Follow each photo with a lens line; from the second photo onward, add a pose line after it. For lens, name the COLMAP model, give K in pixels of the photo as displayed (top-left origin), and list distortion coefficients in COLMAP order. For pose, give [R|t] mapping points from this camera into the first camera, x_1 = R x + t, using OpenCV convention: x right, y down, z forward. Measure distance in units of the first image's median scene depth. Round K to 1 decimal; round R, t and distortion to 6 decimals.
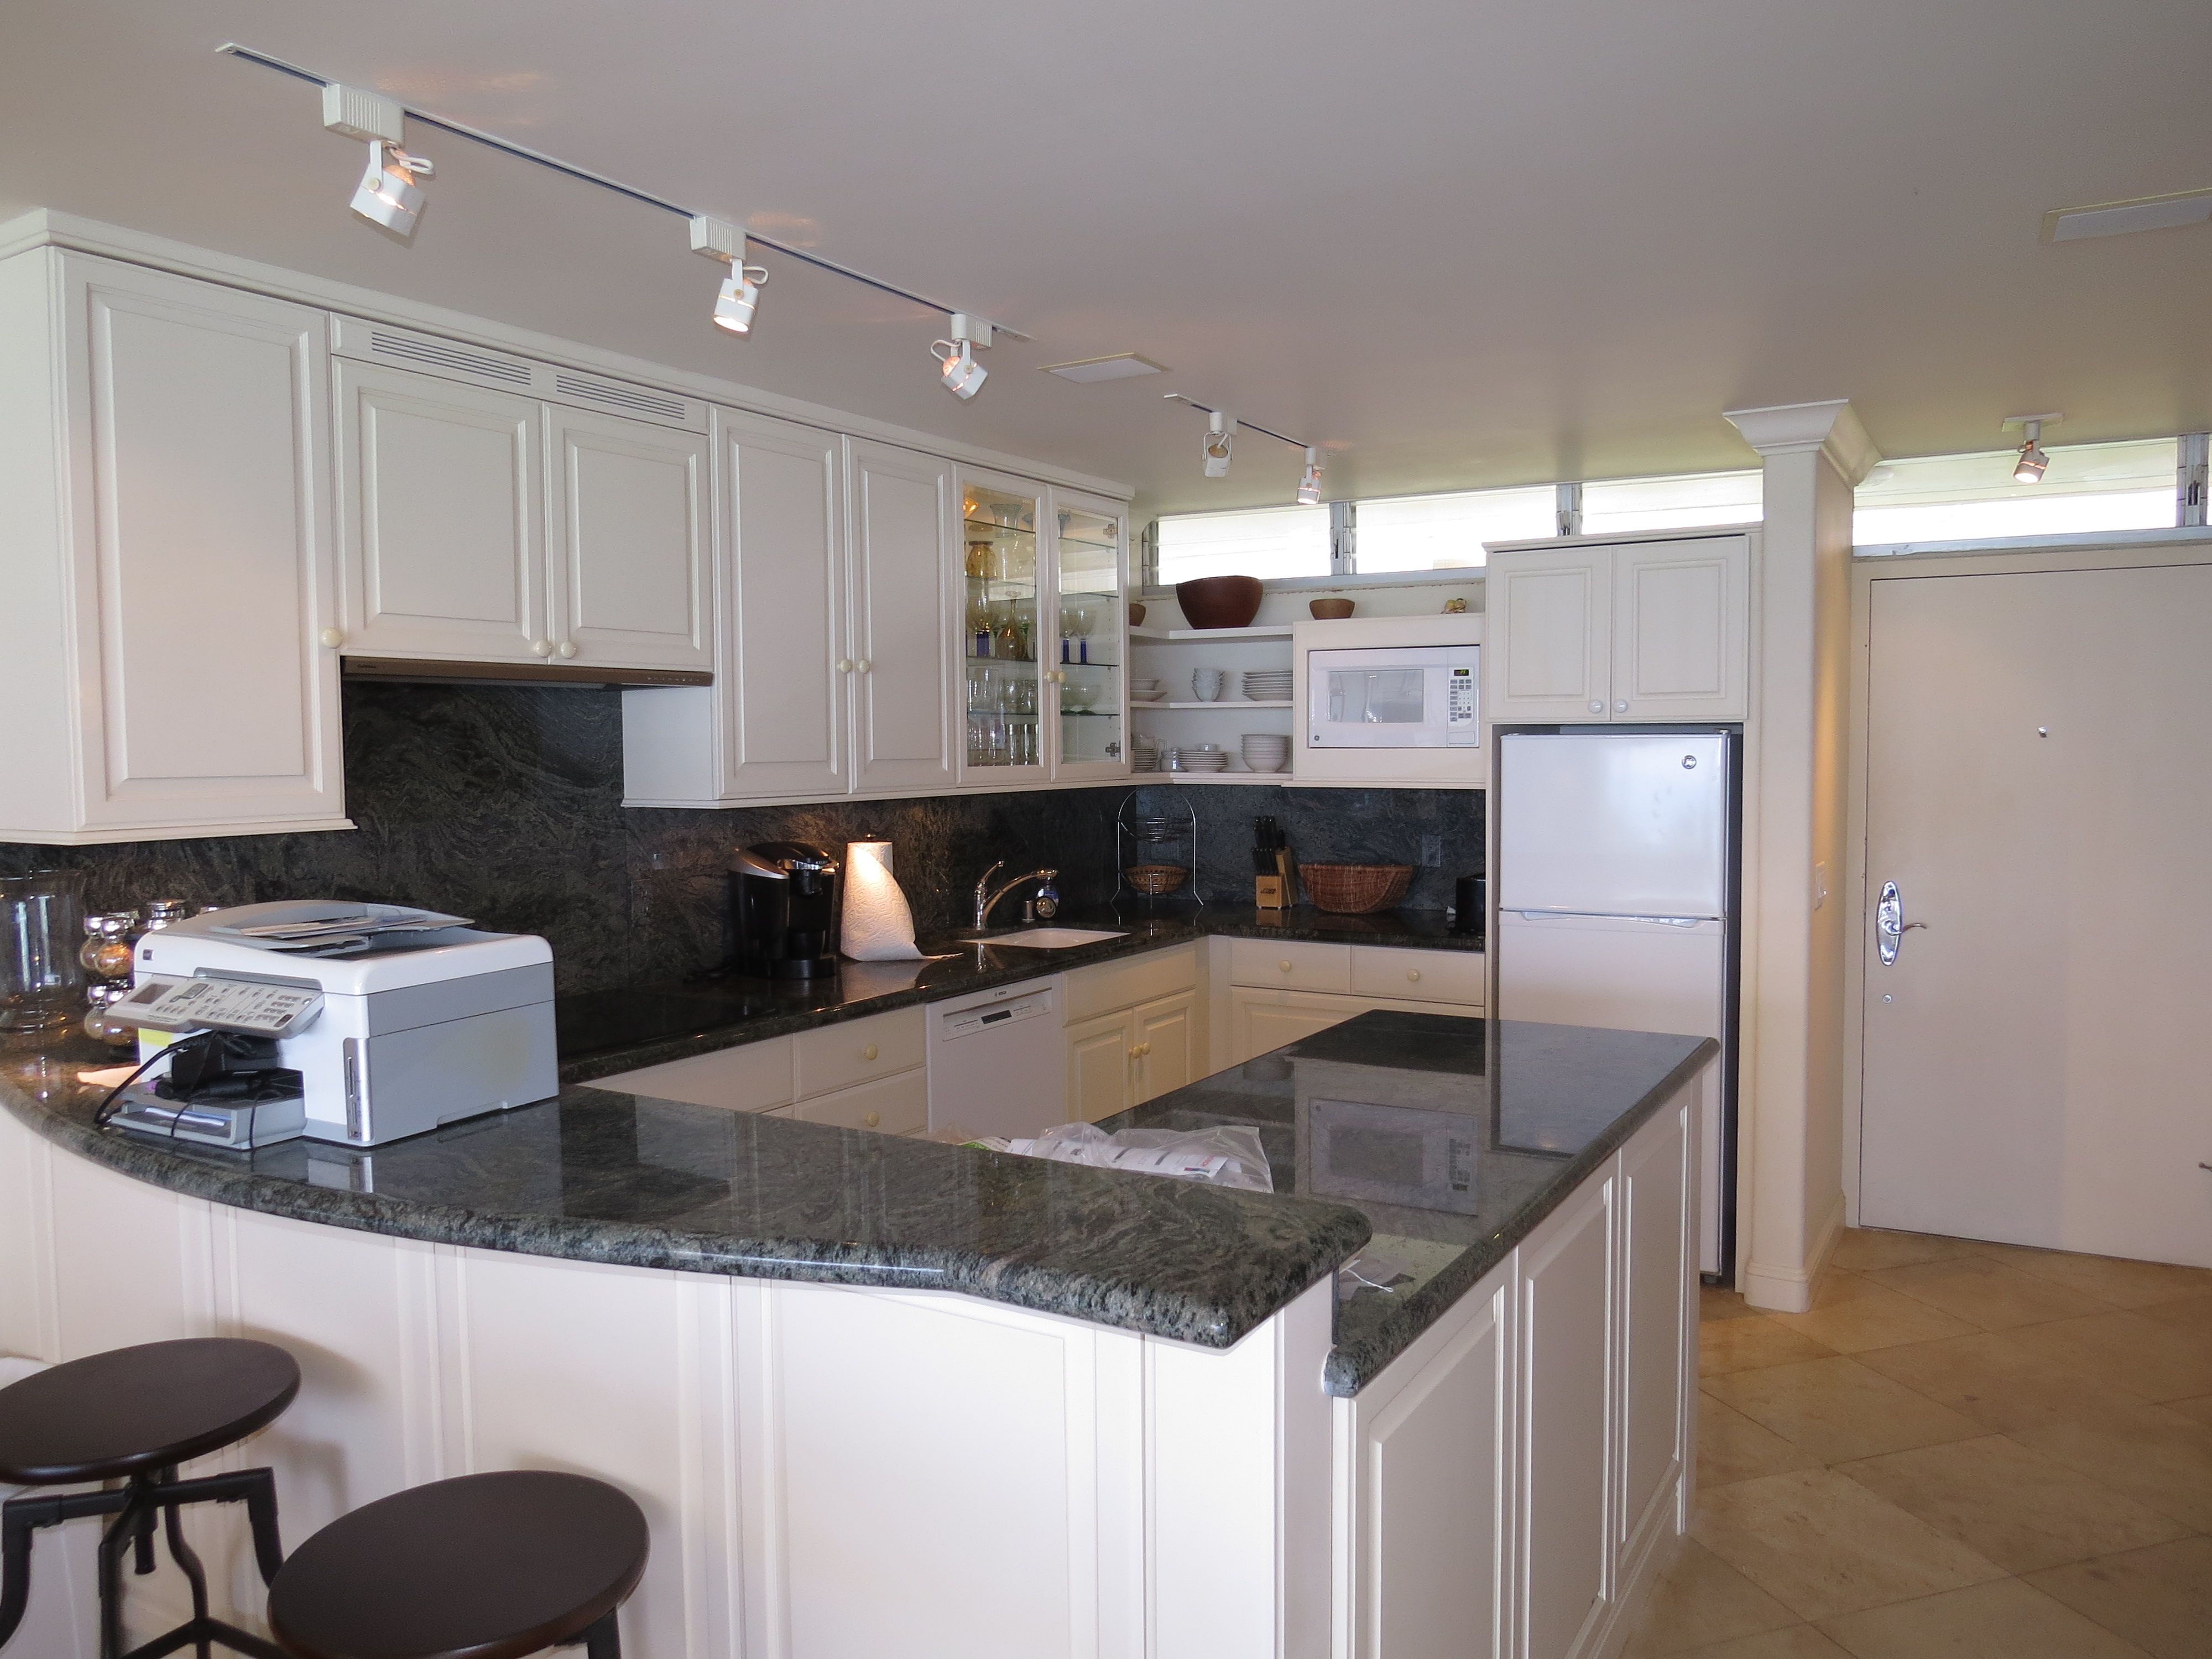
lens RADIAL K [[1575.3, 0, 1101.6], [0, 1575.3, 827.6], [0, 0, 1]] dist [-0.024596, 0.010568]
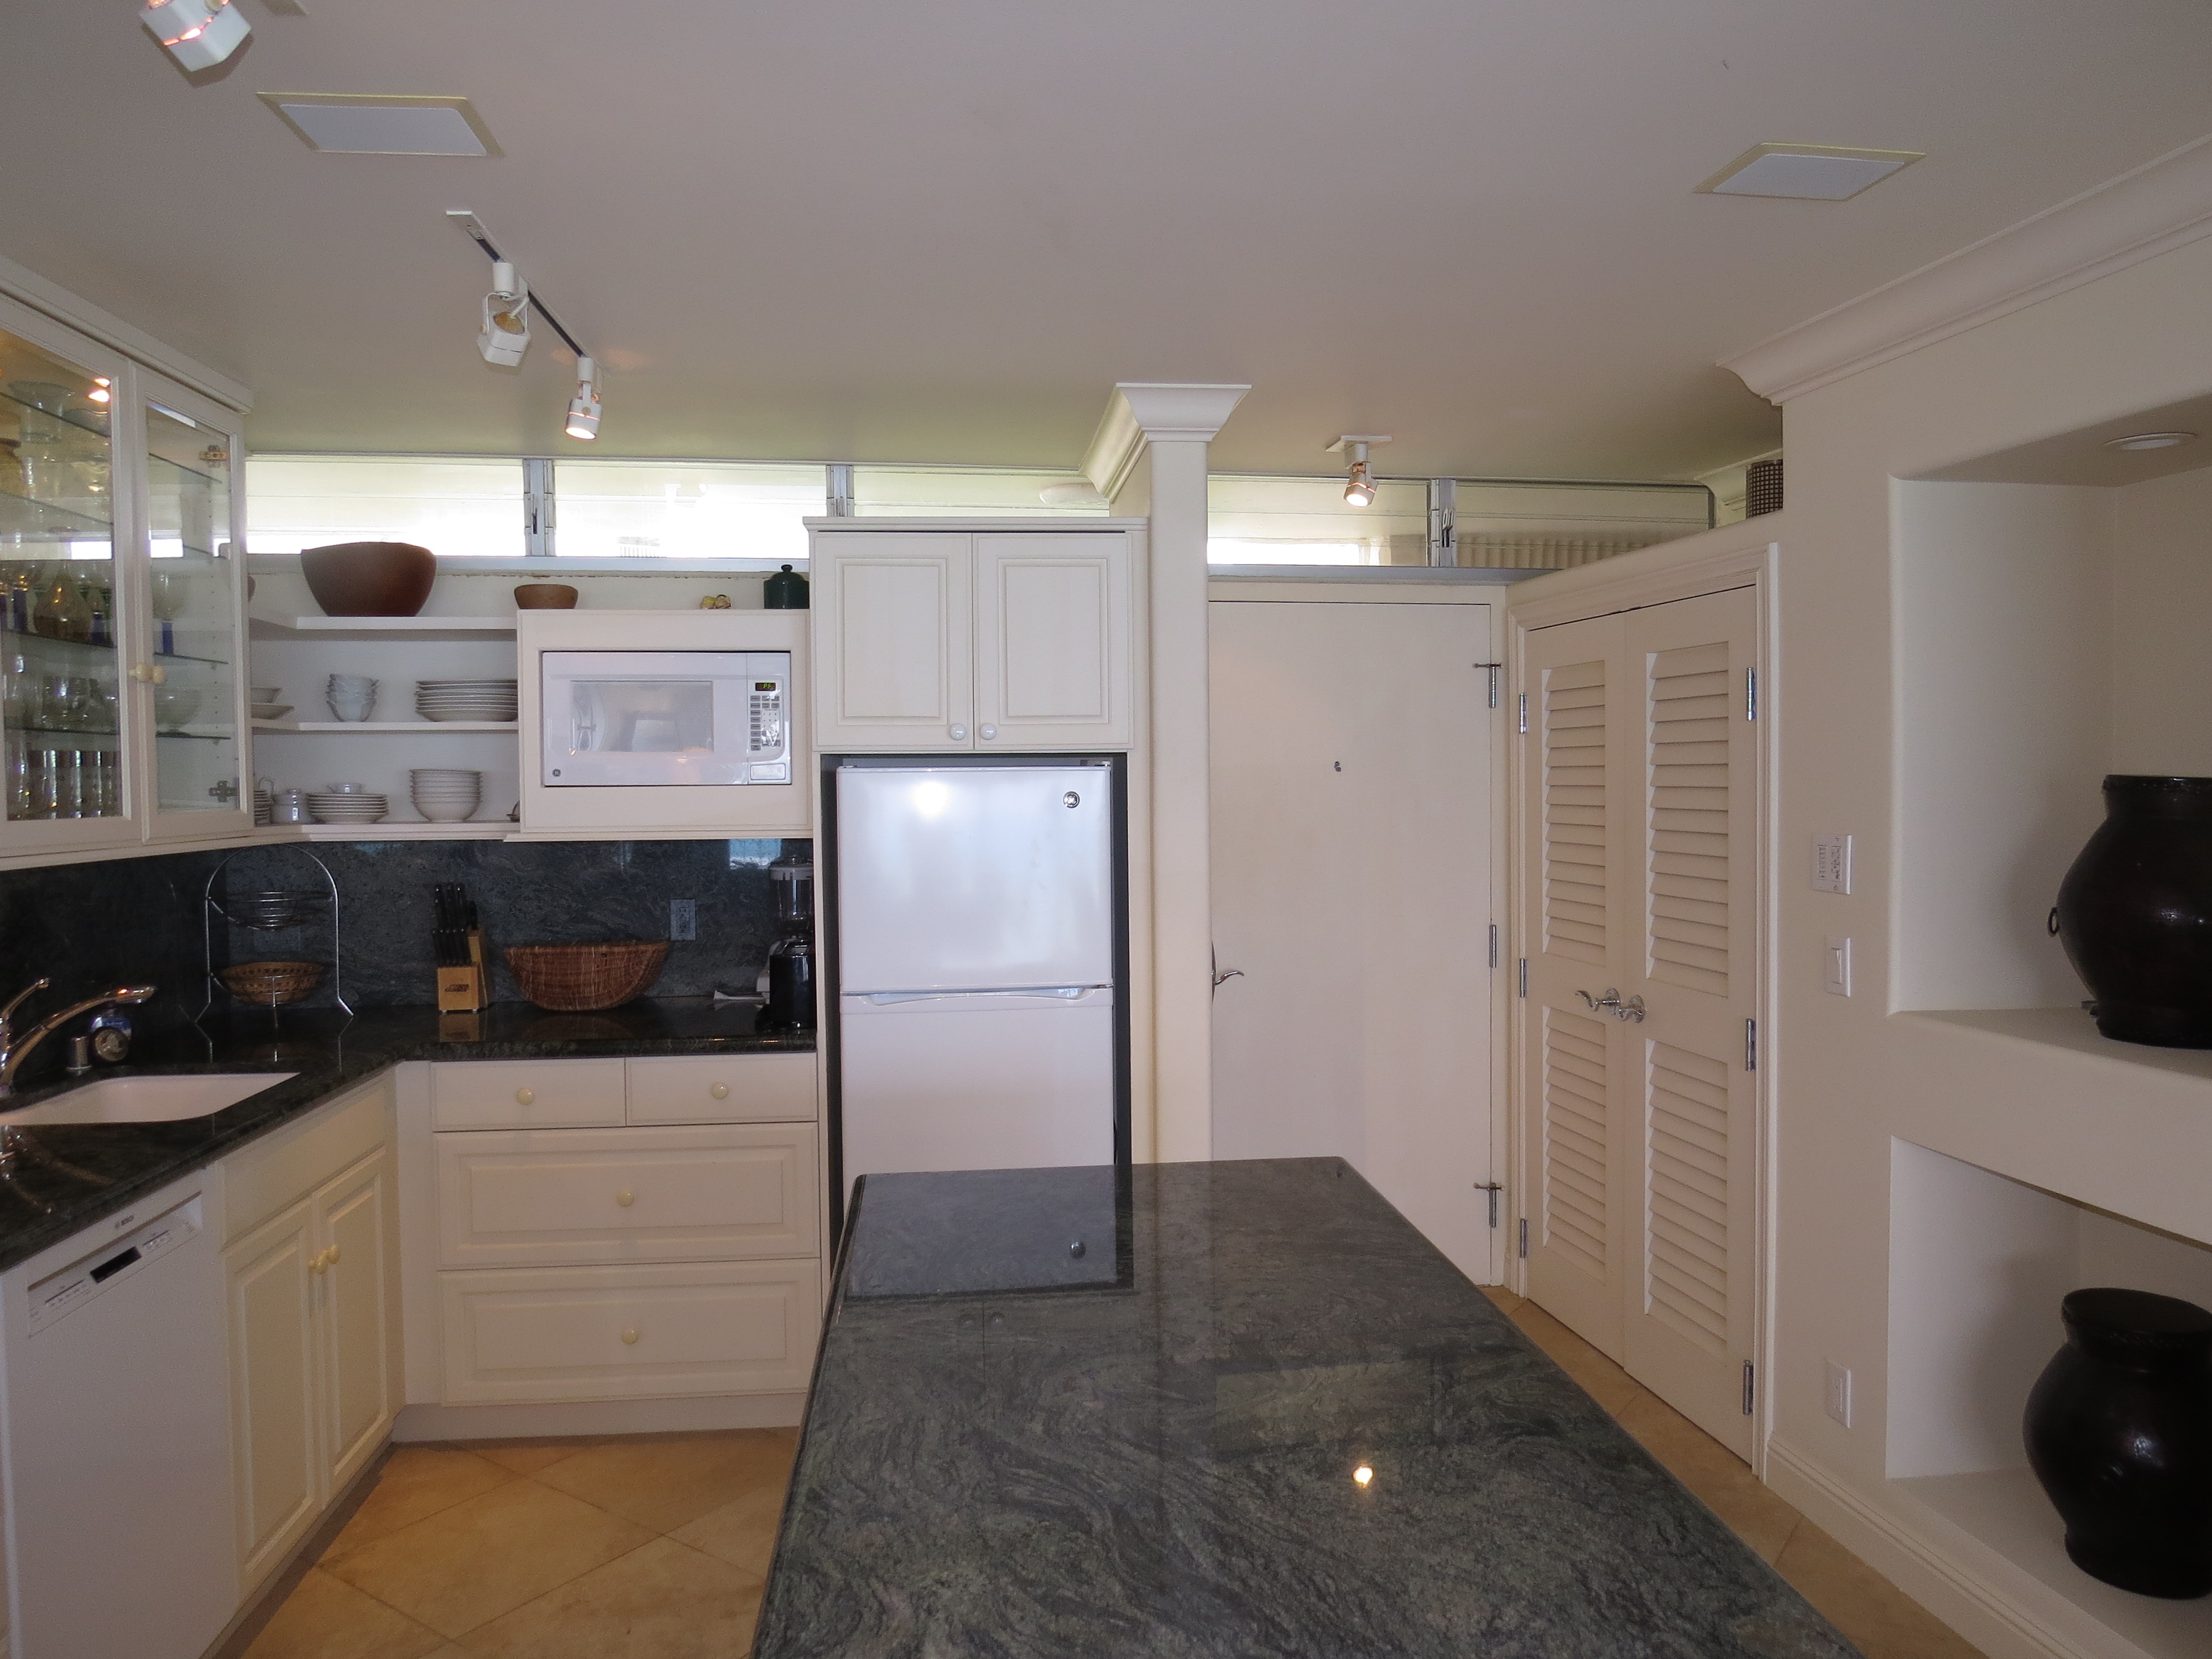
lens RADIAL K [[1575.3, 0, 1110.0], [0, 1575.3, 828.9], [0, 0, 1]] dist [-0.024596, 0.010568]
pose [[0.794831, -0.021168, 0.606461, -0.095592], [0.037765, 0.999180, -0.014619, -0.011042], [-0.605654, 0.034522, 0.794979, 0.269909]]
